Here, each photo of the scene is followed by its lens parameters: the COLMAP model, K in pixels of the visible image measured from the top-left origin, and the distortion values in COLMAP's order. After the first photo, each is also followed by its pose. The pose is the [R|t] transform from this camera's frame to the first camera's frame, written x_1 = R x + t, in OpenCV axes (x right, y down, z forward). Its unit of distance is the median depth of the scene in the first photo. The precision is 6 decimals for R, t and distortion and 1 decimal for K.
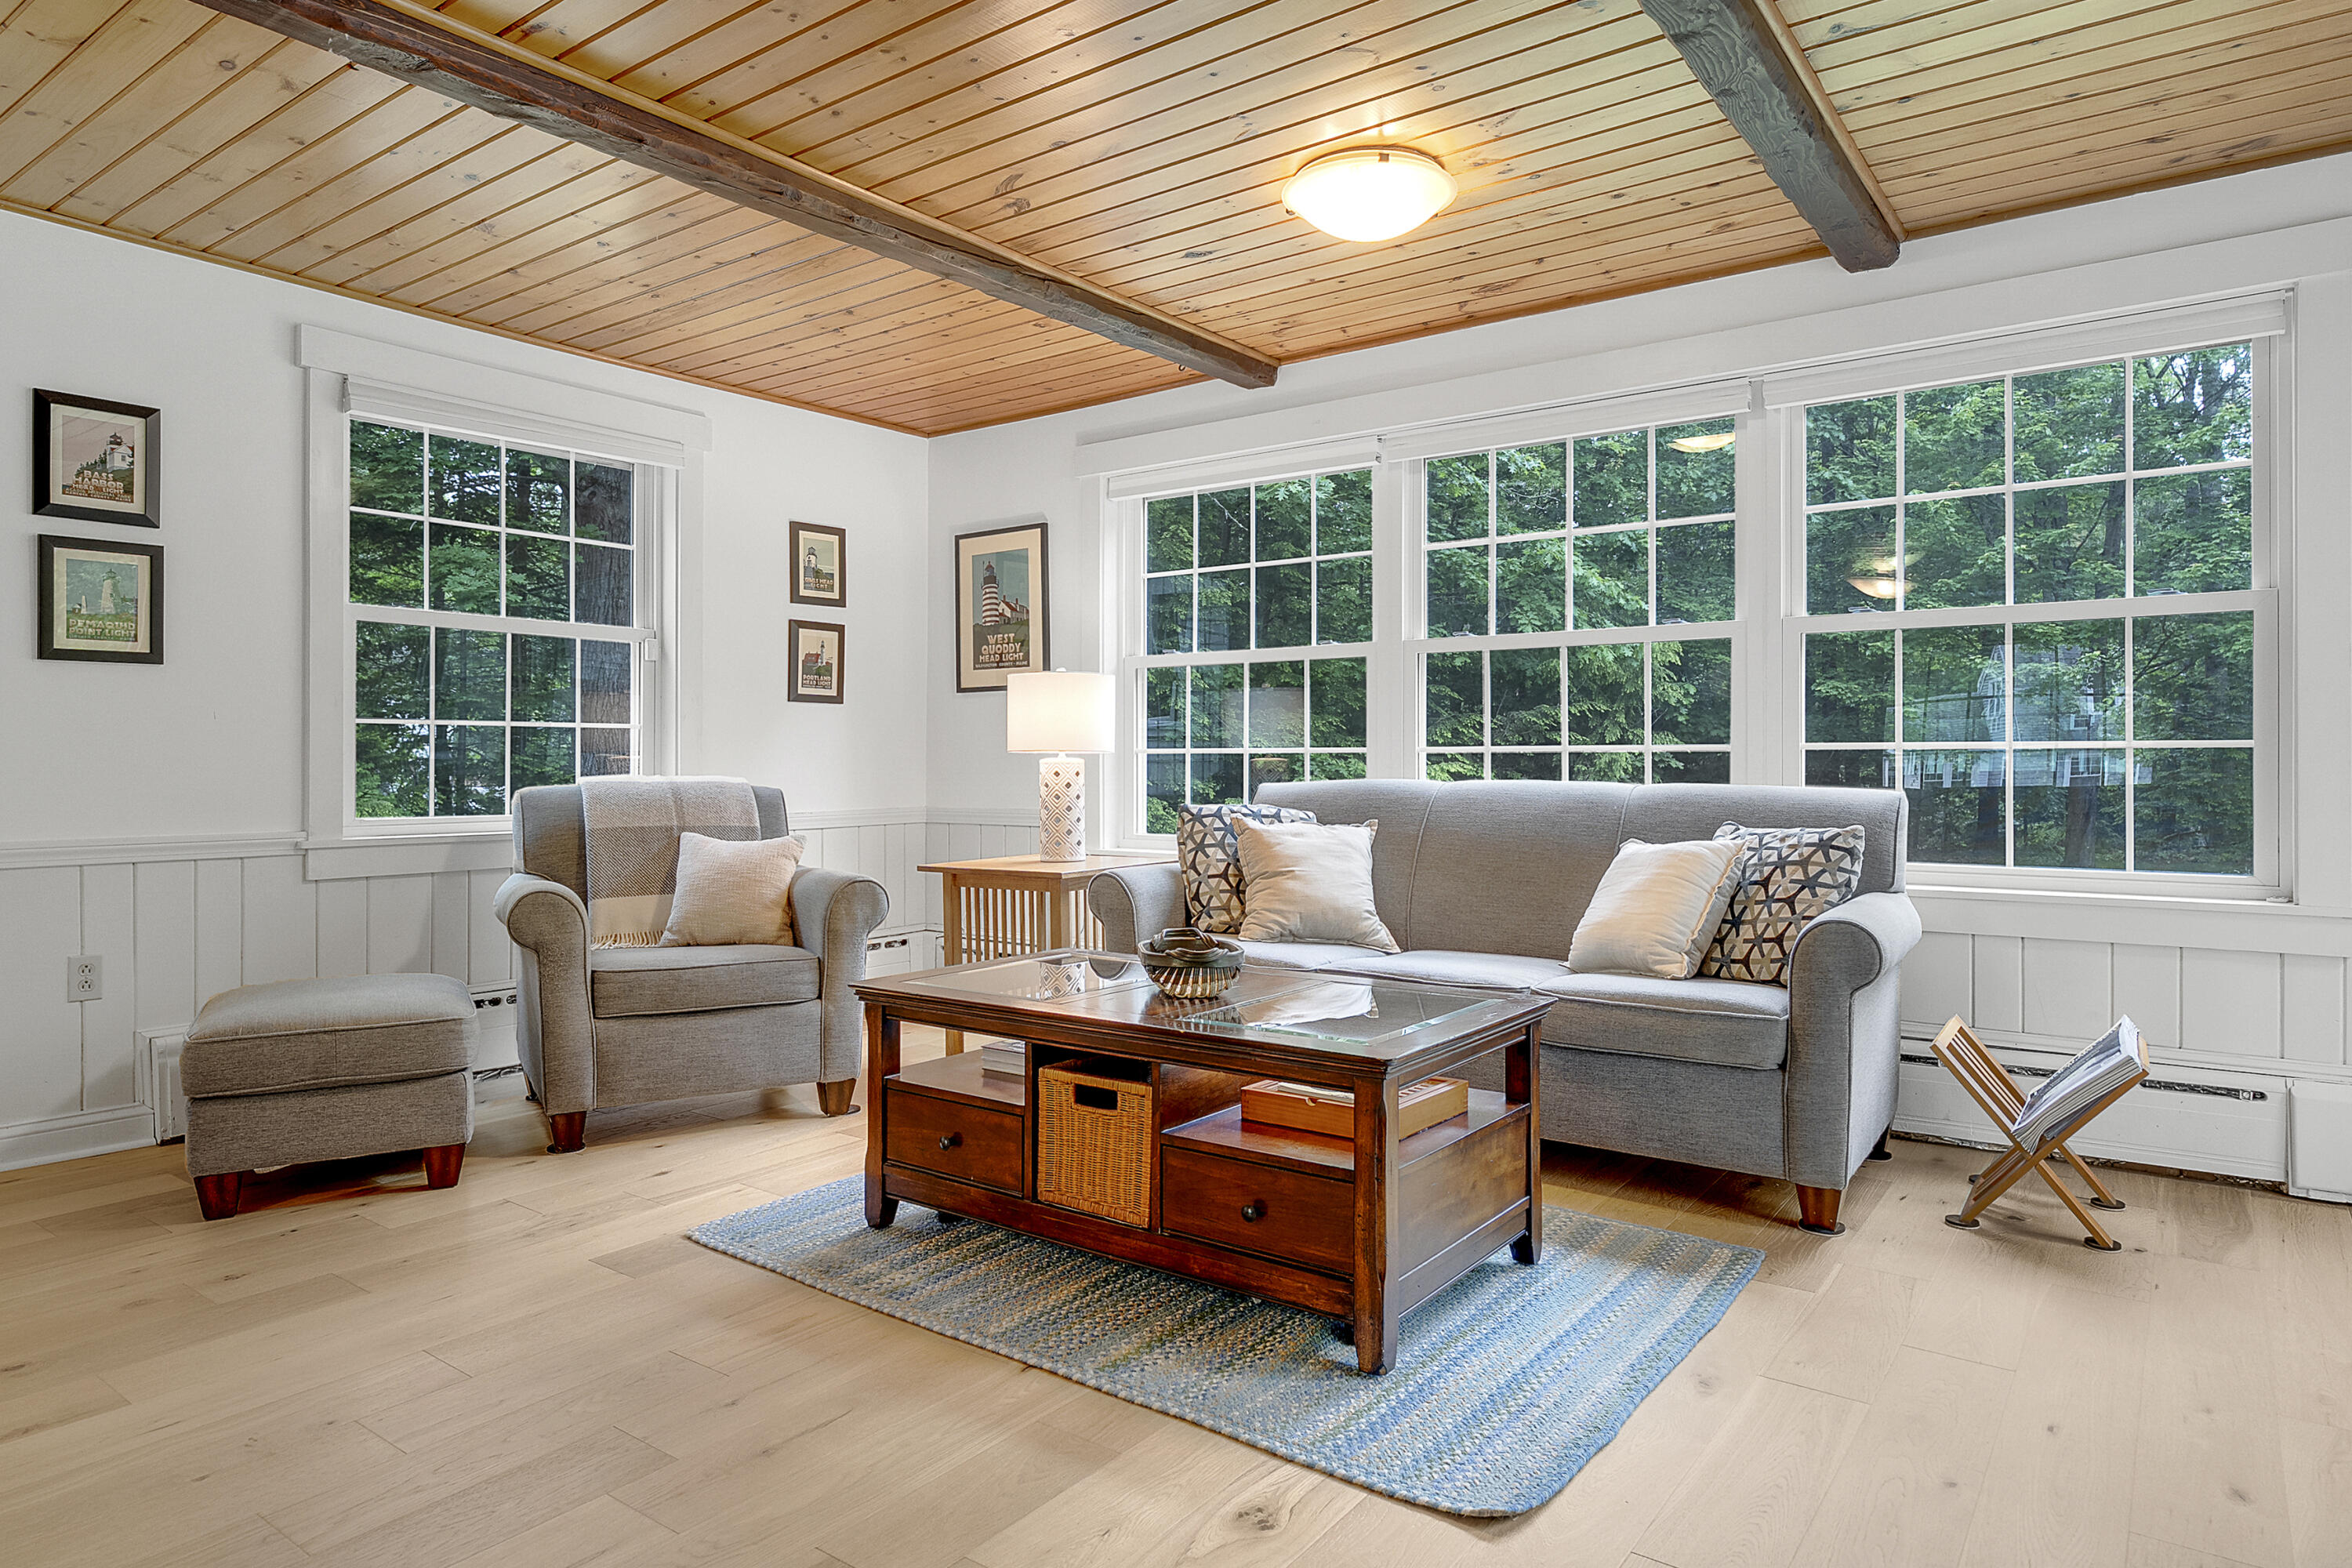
lens RADIAL K [[1394.5, 0, 1161.7], [0, 1394.5, 772.4], [0, 0, 1]] dist [-0.002532, 0.004447]
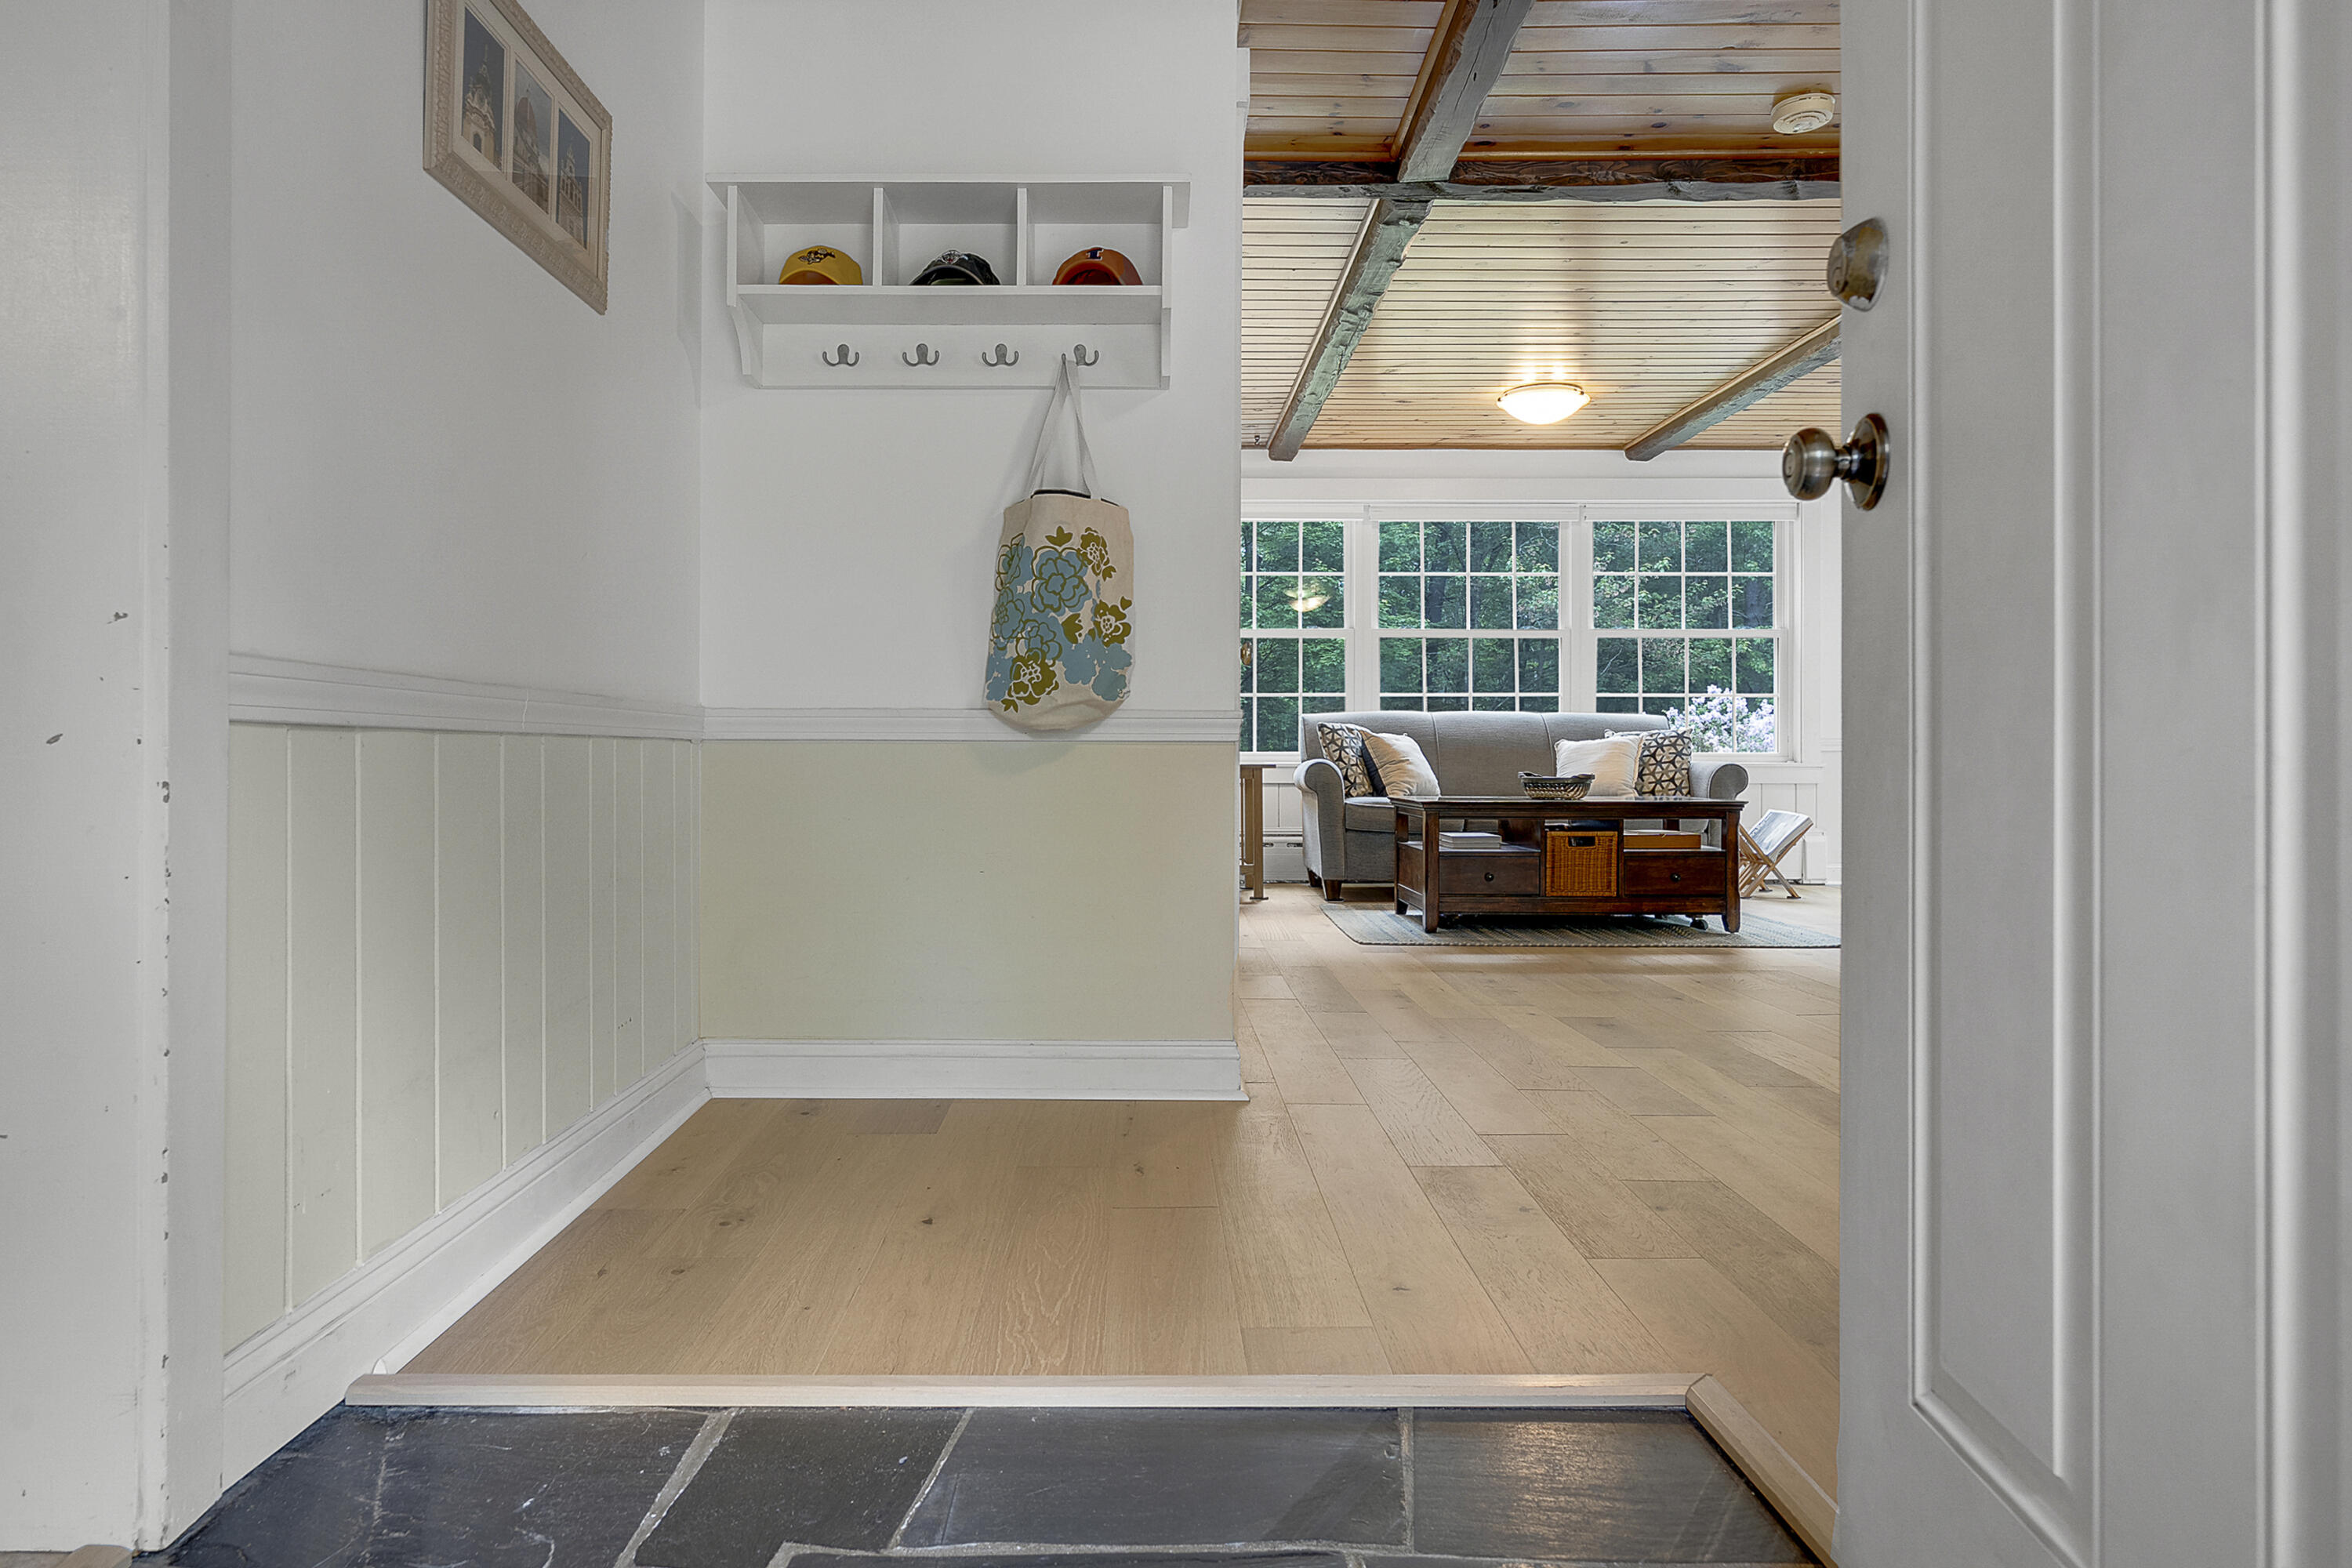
lens RADIAL K [[1523.5, 0, 1082.7], [0, 1523.5, 754.5], [0, 0, 1]] dist [0.001163, -0.001045]
pose [[0.798256, 0.002356, 0.602314, -1.490935], [0.001474, 0.999982, -0.005866, 0.081783], [-0.602316, 0.005571, 0.798238, -0.288937]]
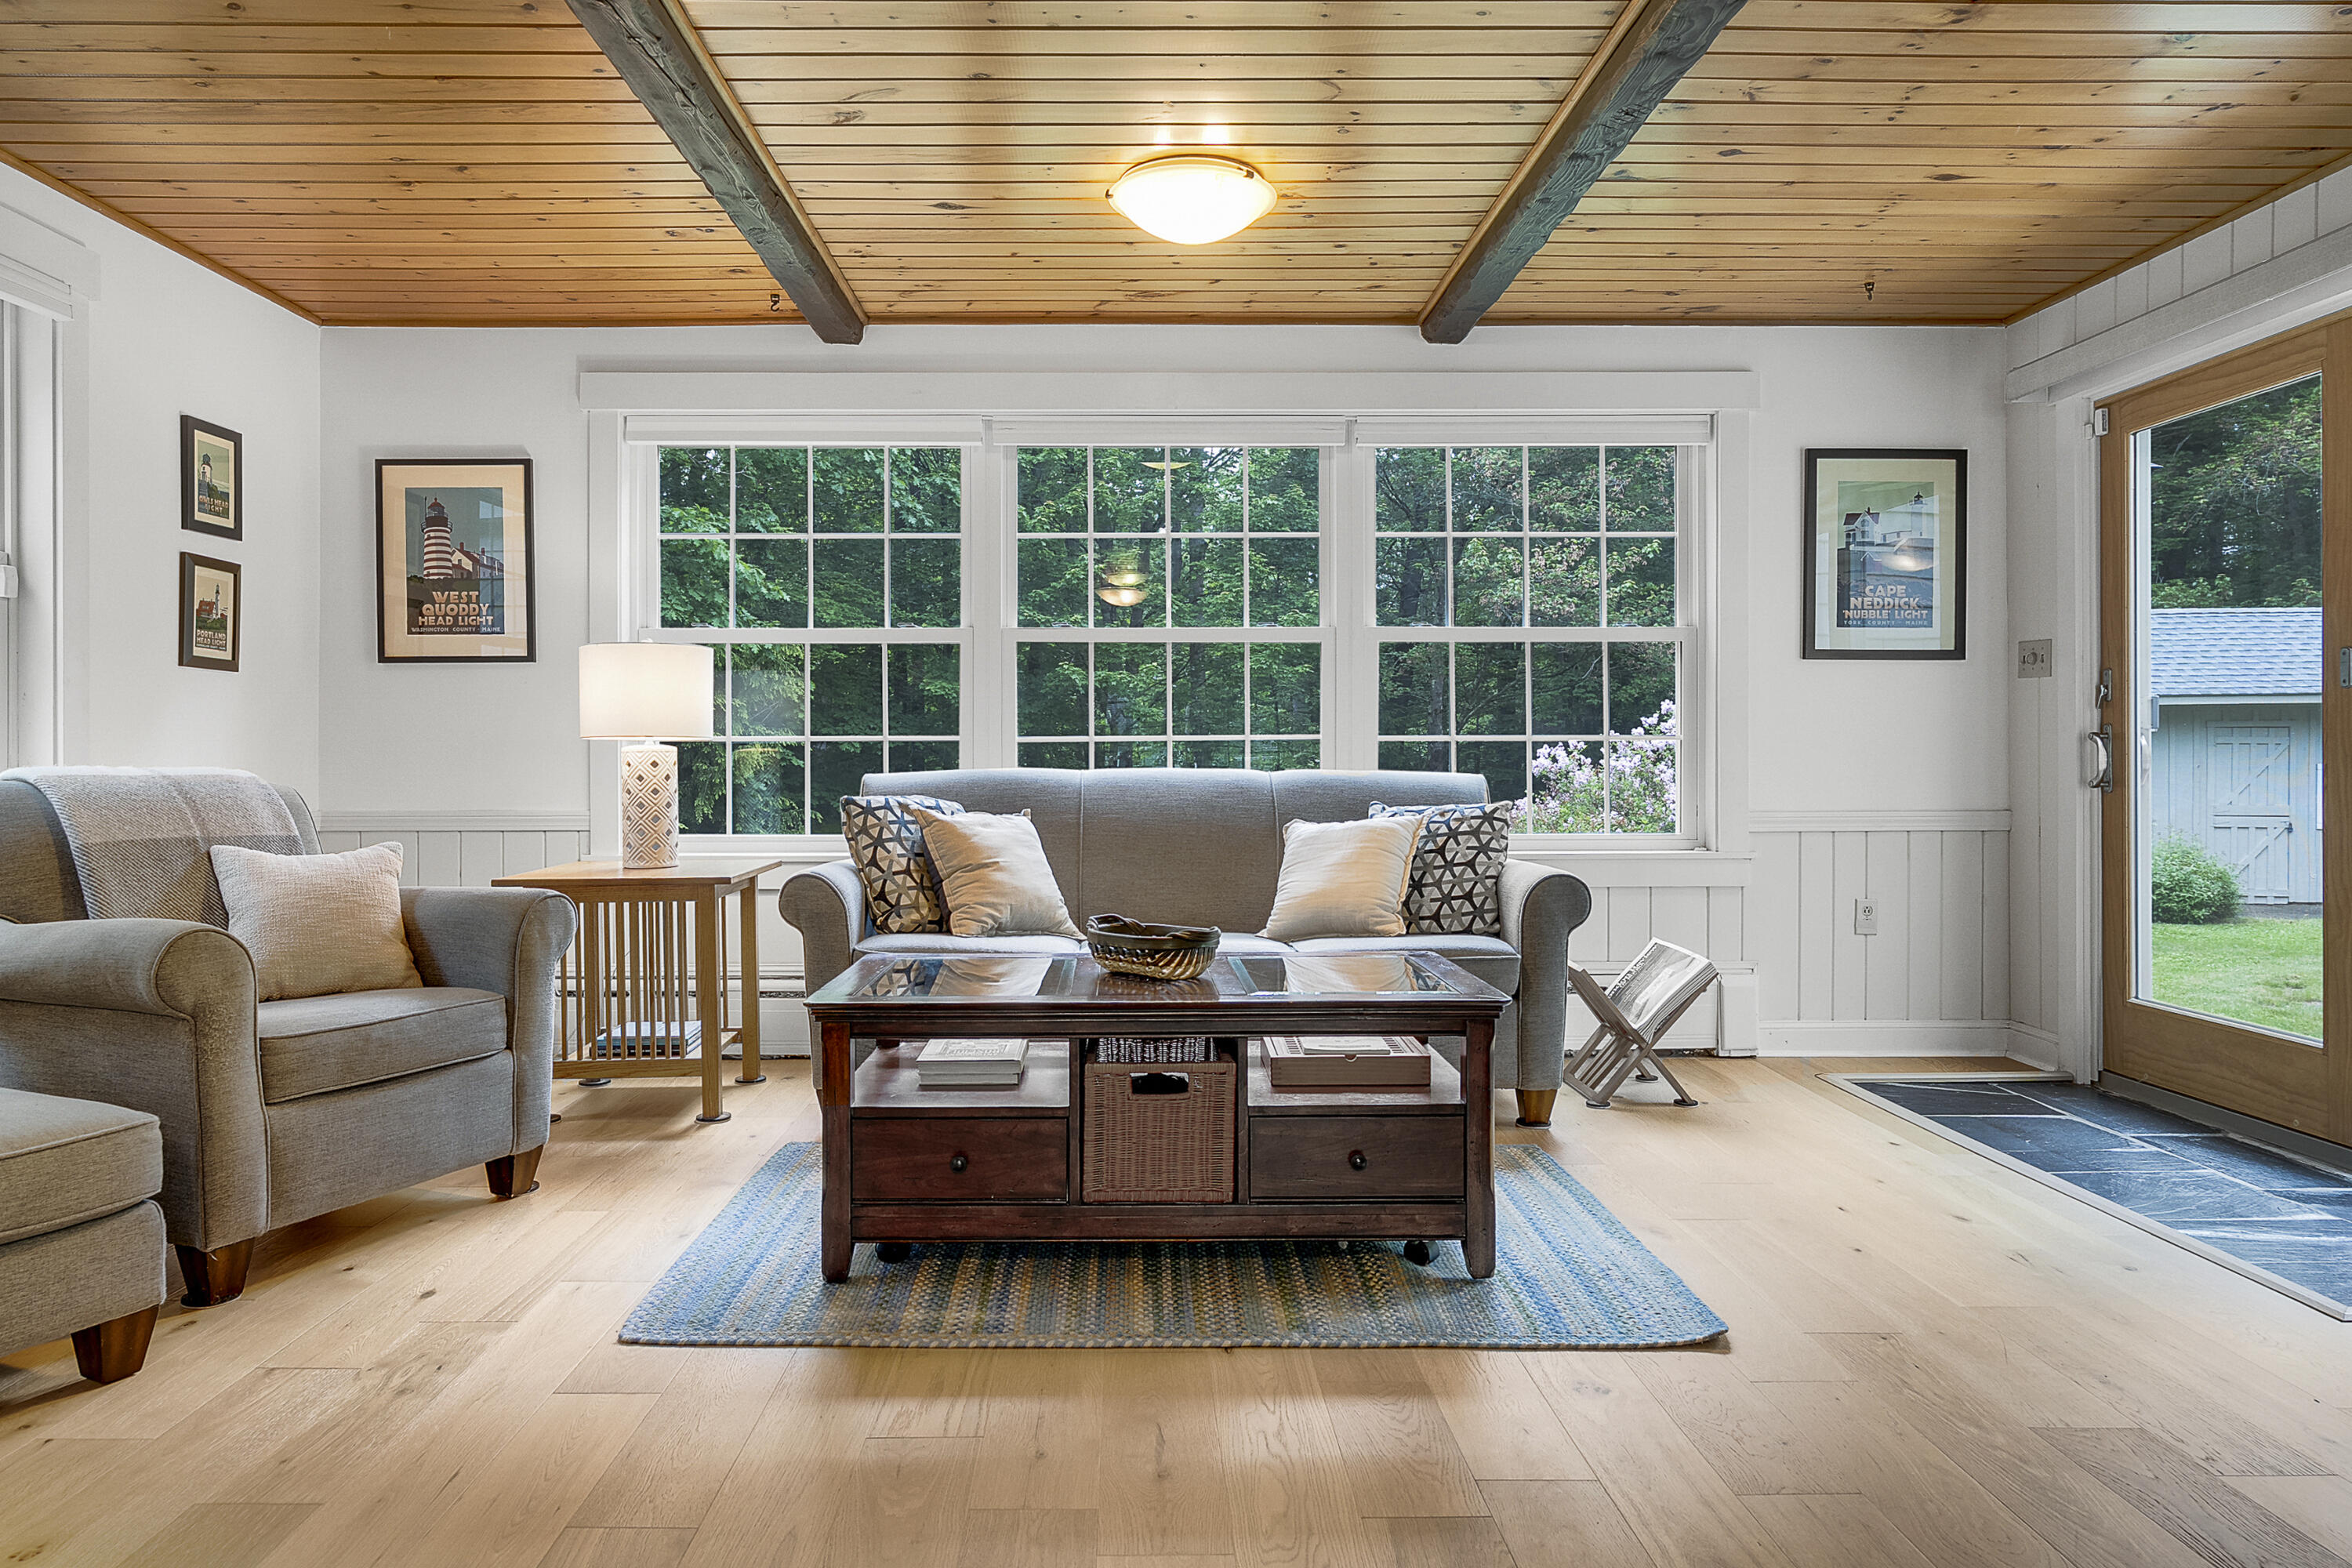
lens RADIAL K [[1523.5, 0, 1126.7], [0, 1523.5, 784.1], [0, 0, 1]] dist [0.001163, -0.001045]
pose [[0.795045, -0.009512, 0.606476, -0.518262], [0.005411, 0.999948, 0.008590, 0.008697], [-0.606526, -0.003548, 0.795055, 0.115445]]
